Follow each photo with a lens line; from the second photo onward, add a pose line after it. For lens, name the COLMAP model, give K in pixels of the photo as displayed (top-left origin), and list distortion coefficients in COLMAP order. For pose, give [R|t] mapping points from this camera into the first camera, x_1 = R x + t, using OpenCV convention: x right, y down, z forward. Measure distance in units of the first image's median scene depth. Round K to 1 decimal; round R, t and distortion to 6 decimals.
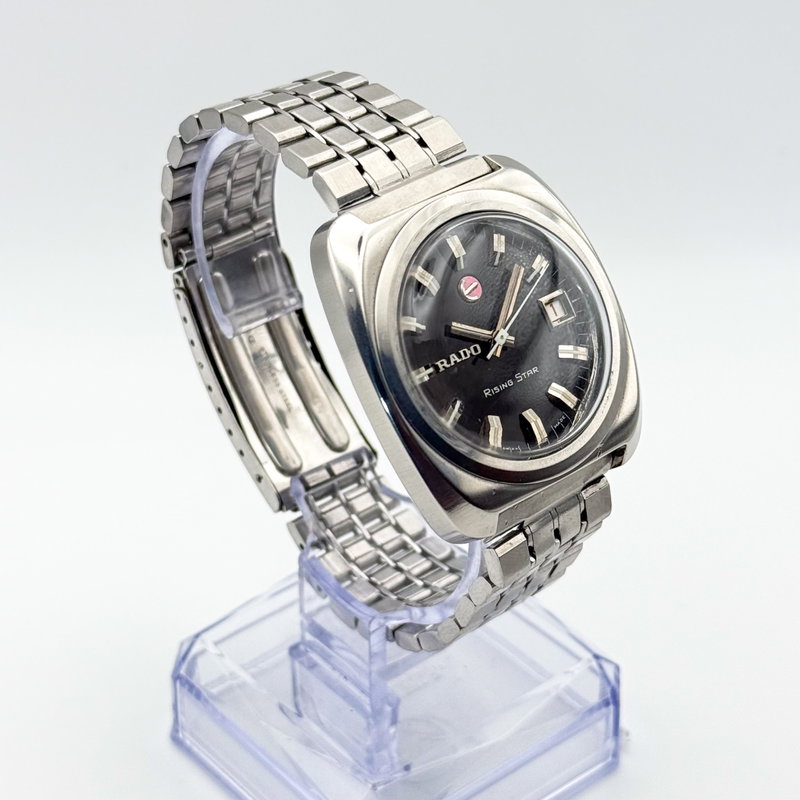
lens RADIAL K [[2061.0, 0, 400.0], [0, 2061.0, 400.0], [0, 0, 1]] dist [0.248191, -0.105618]
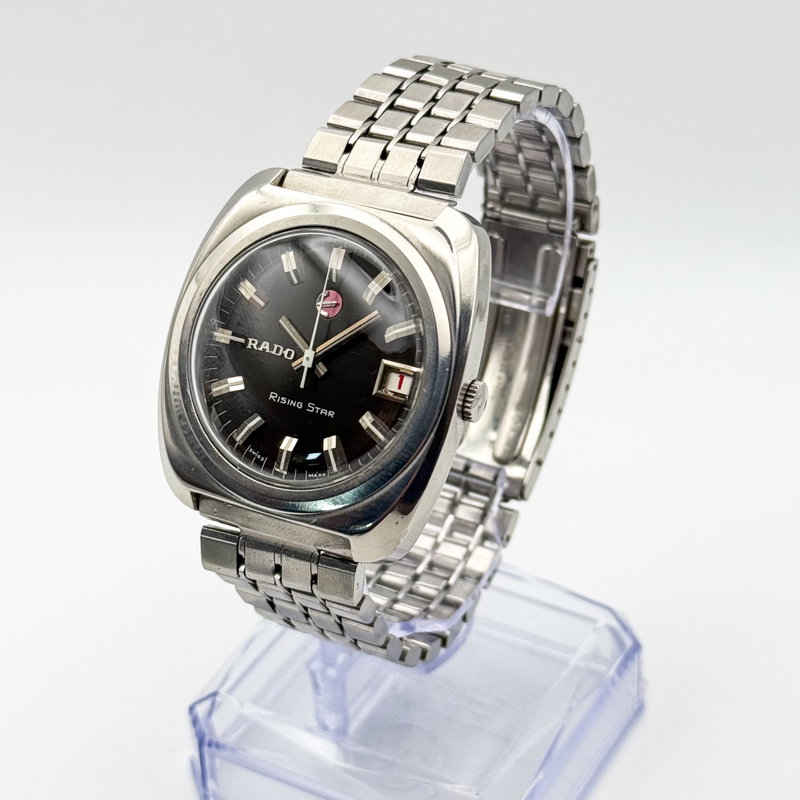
lens RADIAL K [[2061.0, 0, 400.0], [0, 2061.0, 400.0], [0, 0, 1]] dist [0.248191, -0.105618]
pose [[0.372592, 0.532269, -0.760175, 0.746354], [-0.487440, 0.809307, 0.327757, -0.324681], [0.789670, 0.248420, 0.560990, 0.460050]]
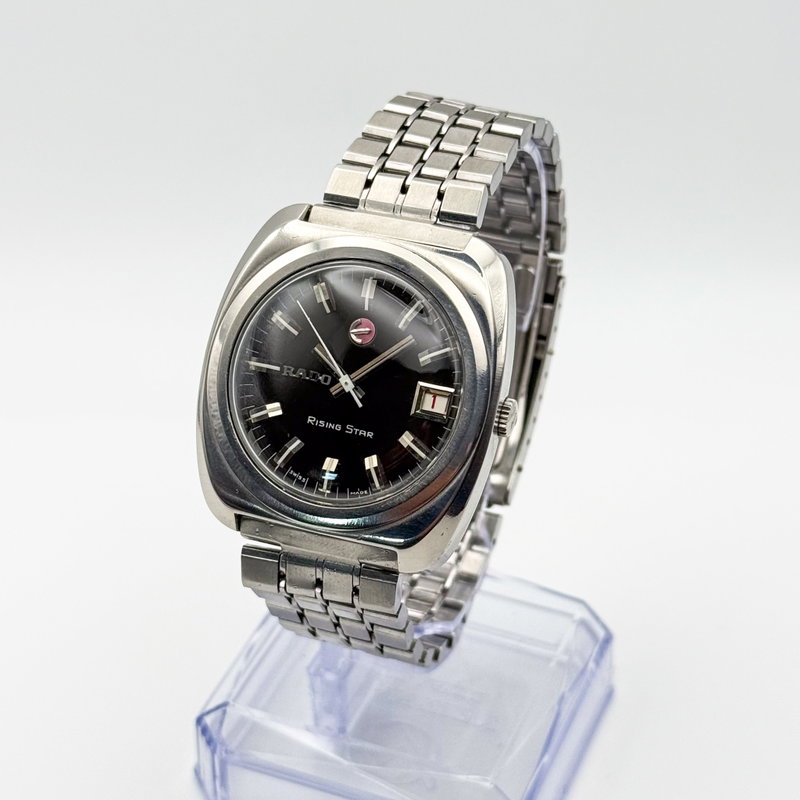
lens RADIAL K [[2061.0, 0, 400.0], [0, 2061.0, 400.0], [0, 0, 1]] dist [0.248191, -0.105618]
pose [[0.490612, 0.517804, -0.700842, 0.723213], [-0.493791, 0.827896, 0.266005, -0.285115], [0.717962, 0.215564, 0.661863, 0.317778]]
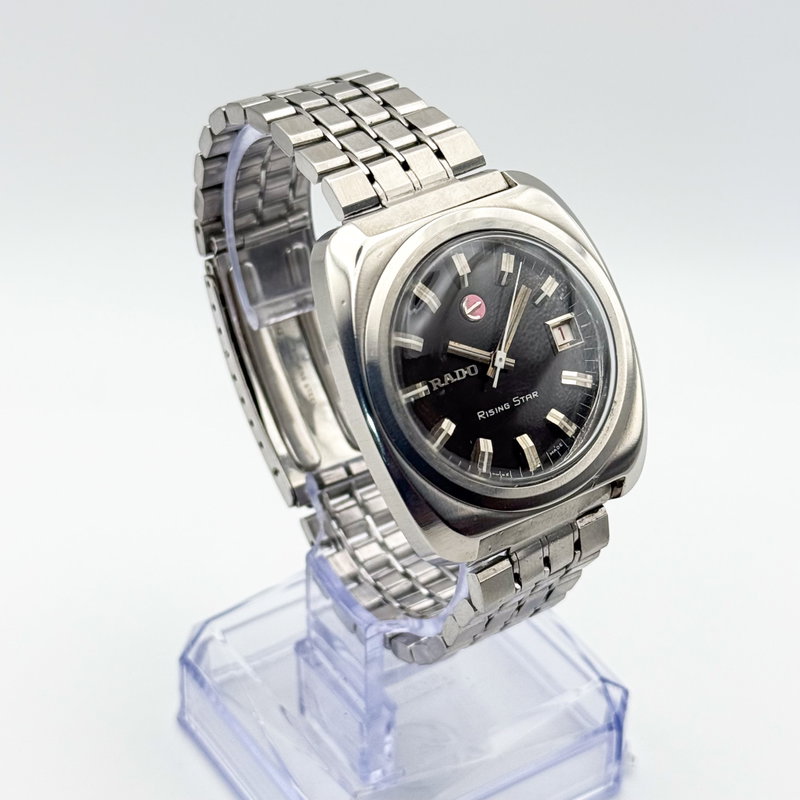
lens RADIAL K [[2061.0, 0, 400.0], [0, 2061.0, 400.0], [0, 0, 1]] dist [0.248191, -0.105618]
pose [[0.993131, 0.077090, -0.088024, 0.082820], [-0.074349, 0.996652, 0.034009, -0.037958], [0.090352, -0.027231, 0.995538, 0.017670]]
